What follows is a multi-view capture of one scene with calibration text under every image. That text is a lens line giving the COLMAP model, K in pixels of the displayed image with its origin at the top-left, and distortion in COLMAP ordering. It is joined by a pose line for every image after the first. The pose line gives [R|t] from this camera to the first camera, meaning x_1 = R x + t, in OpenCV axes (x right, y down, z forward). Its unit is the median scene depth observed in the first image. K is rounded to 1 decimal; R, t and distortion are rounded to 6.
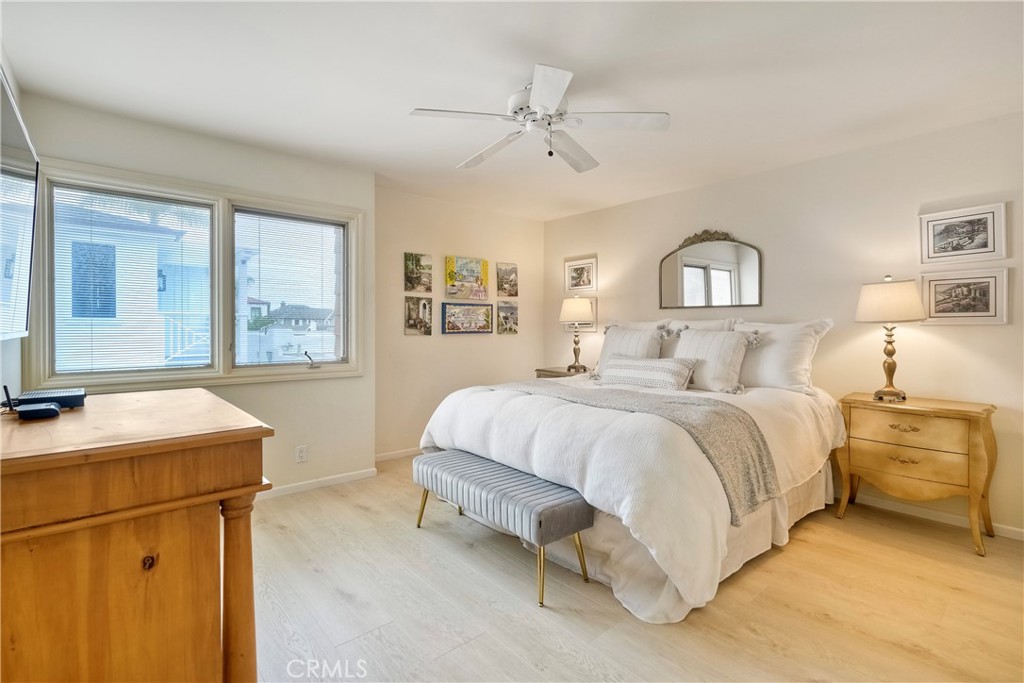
lens RADIAL K [[480.7, 0, 513.3], [0, 480.7, 330.0], [0, 0, 1]] dist [-0.001798, 0.000243]
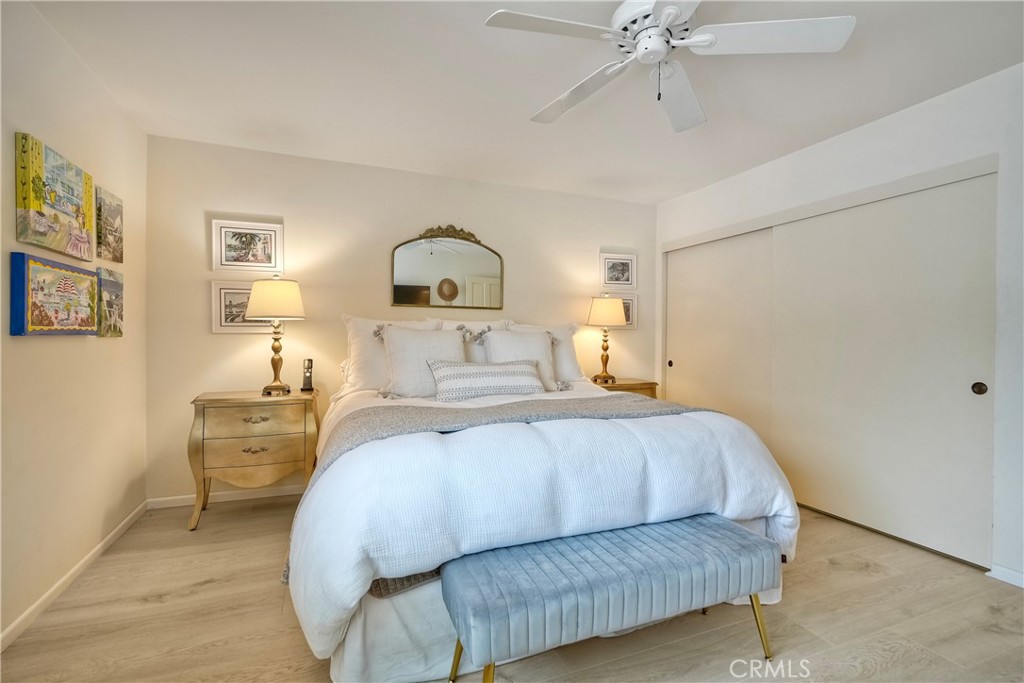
lens RADIAL K [[467.4, 0, 512.0], [0, 467.4, 341.5], [0, 0, 1]] dist [-0.001383, 0.000887]
pose [[0.321805, -0.008180, 0.946771, -0.364917], [-0.000078, 0.999962, 0.008666, 0.009656], [-0.946806, -0.002863, 0.321792, 0.505880]]
